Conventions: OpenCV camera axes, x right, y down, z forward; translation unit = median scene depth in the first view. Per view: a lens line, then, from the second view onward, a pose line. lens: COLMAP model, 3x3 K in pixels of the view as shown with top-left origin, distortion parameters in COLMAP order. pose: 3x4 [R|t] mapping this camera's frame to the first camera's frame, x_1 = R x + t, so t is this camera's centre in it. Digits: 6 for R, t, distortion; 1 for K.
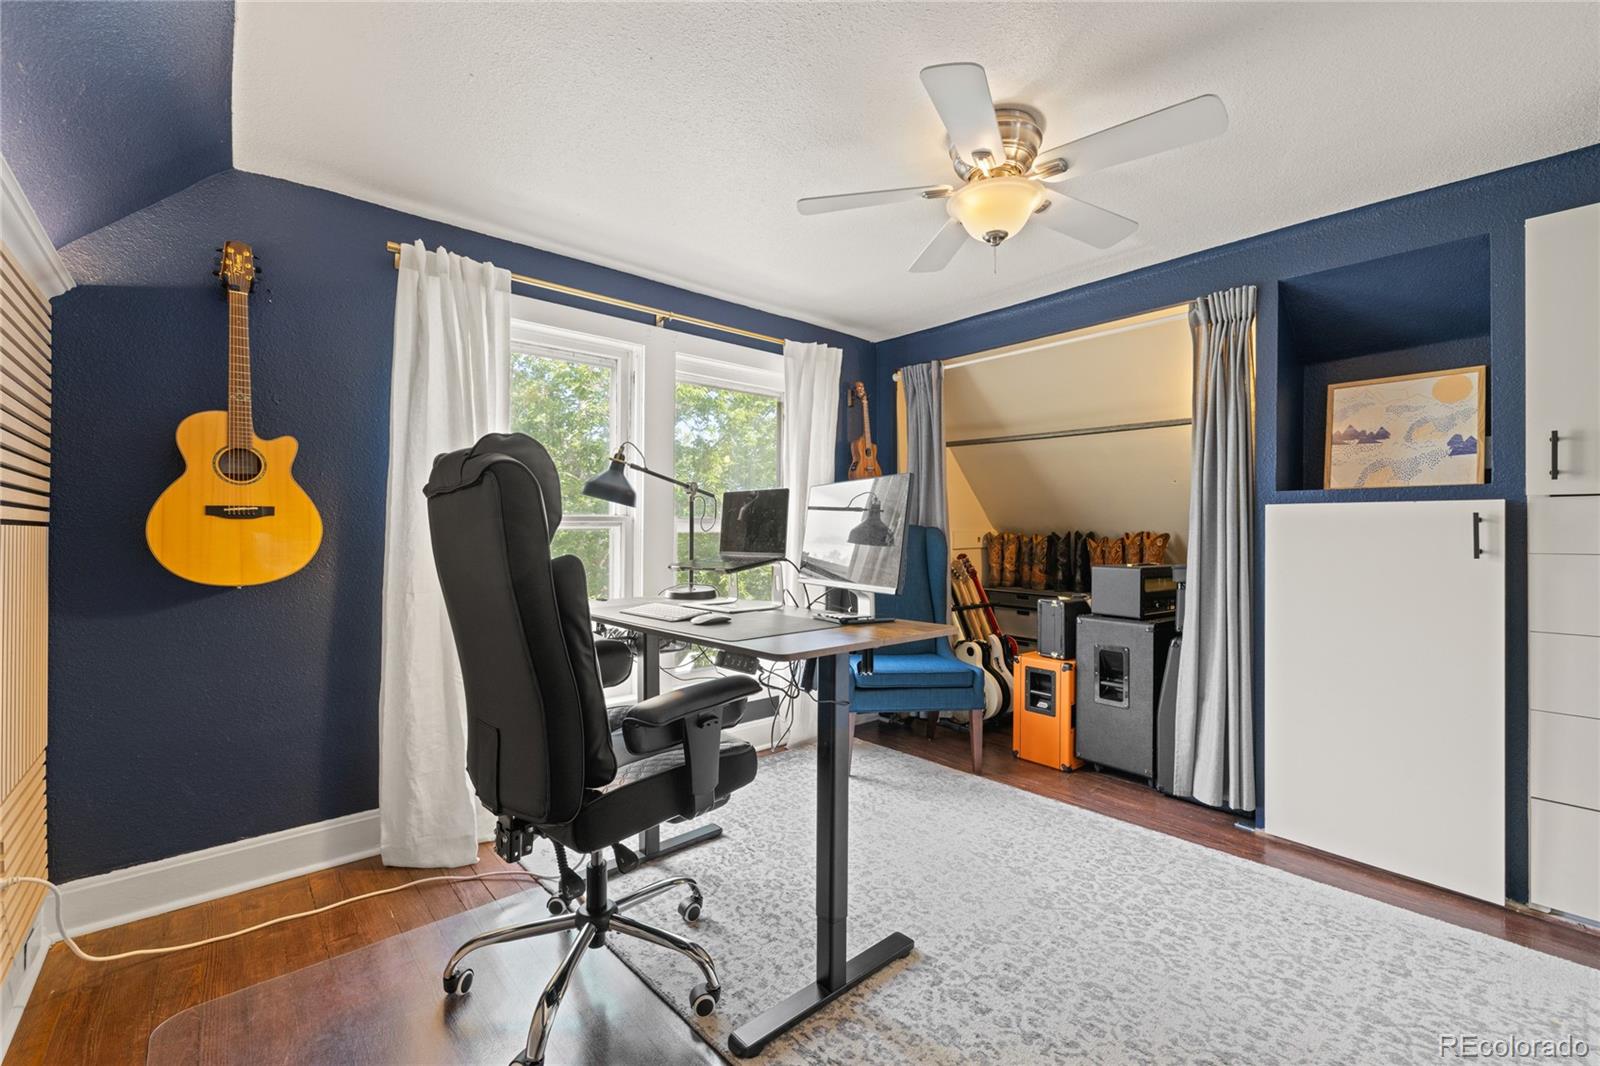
lens RADIAL K [[668.7, 0, 801.1], [0, 668.7, 527.7], [0, 0, 1]] dist [-0.002326, -0.000055]
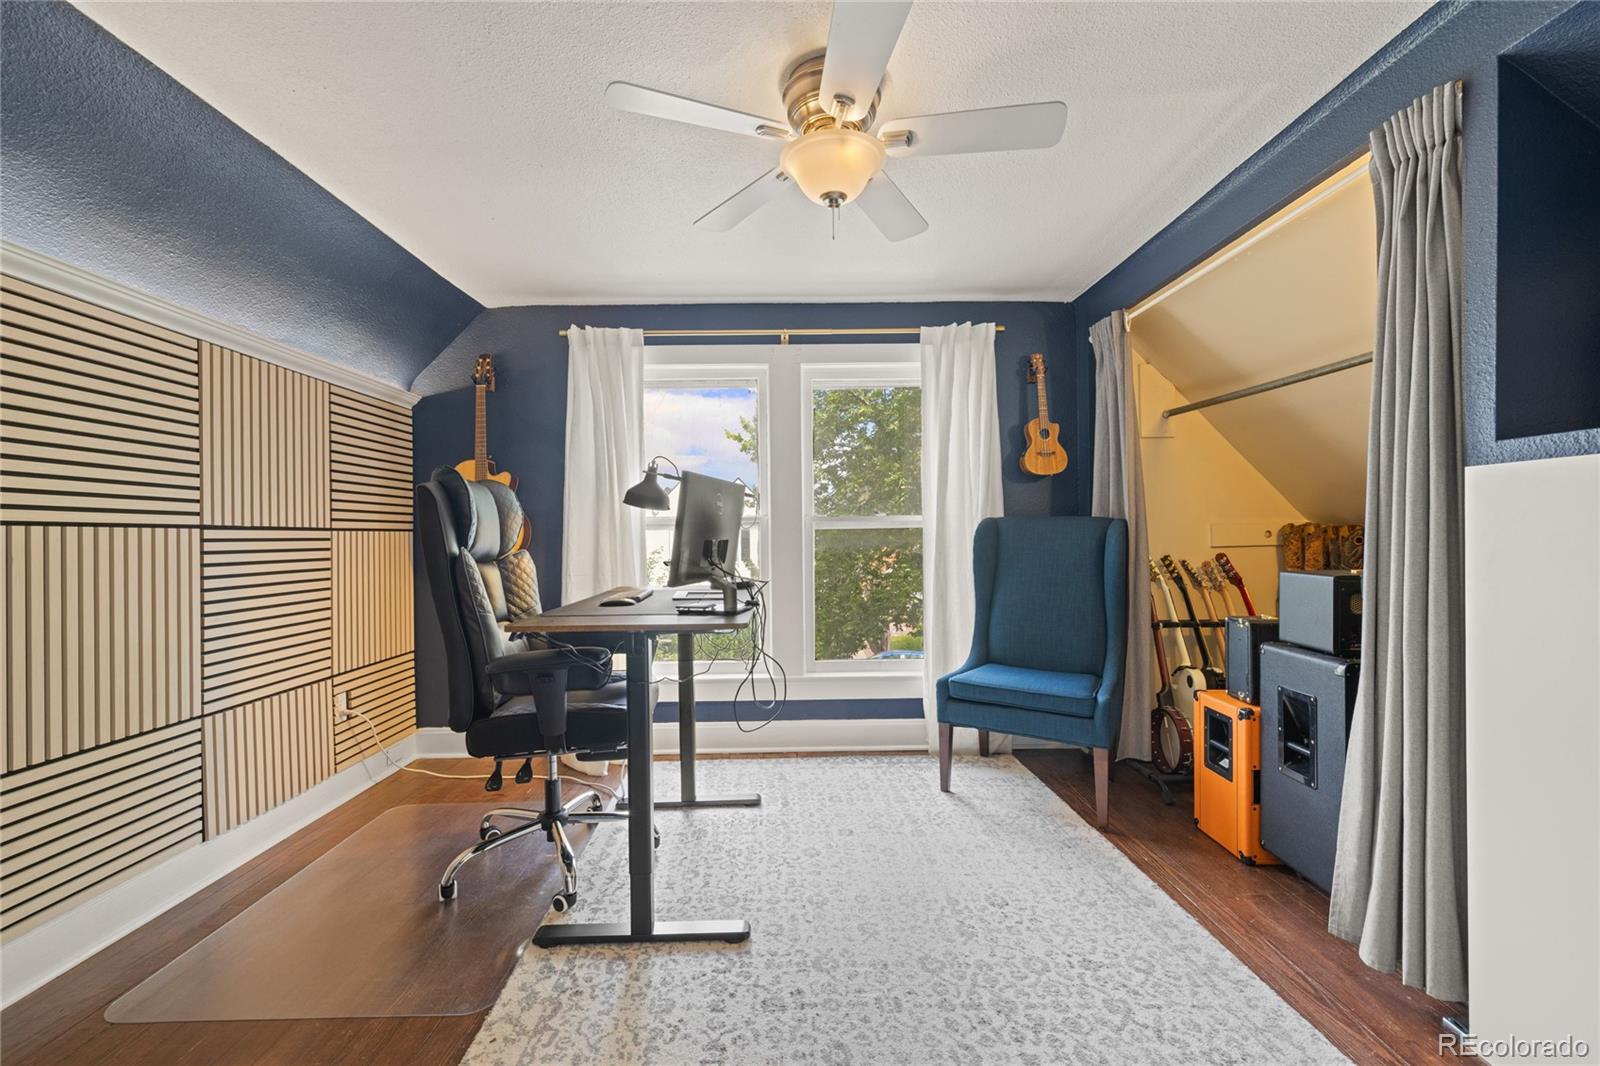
lens RADIAL K [[671.9, 0, 800.0], [0, 671.9, 533.0], [0, 0, 1]] dist [-0.001105, -0.000183]
pose [[0.760700, -0.011155, -0.649008, 0.524214], [0.016940, 0.999853, 0.002671, 0.008998], [0.648883, -0.013026, 0.760777, 0.170341]]
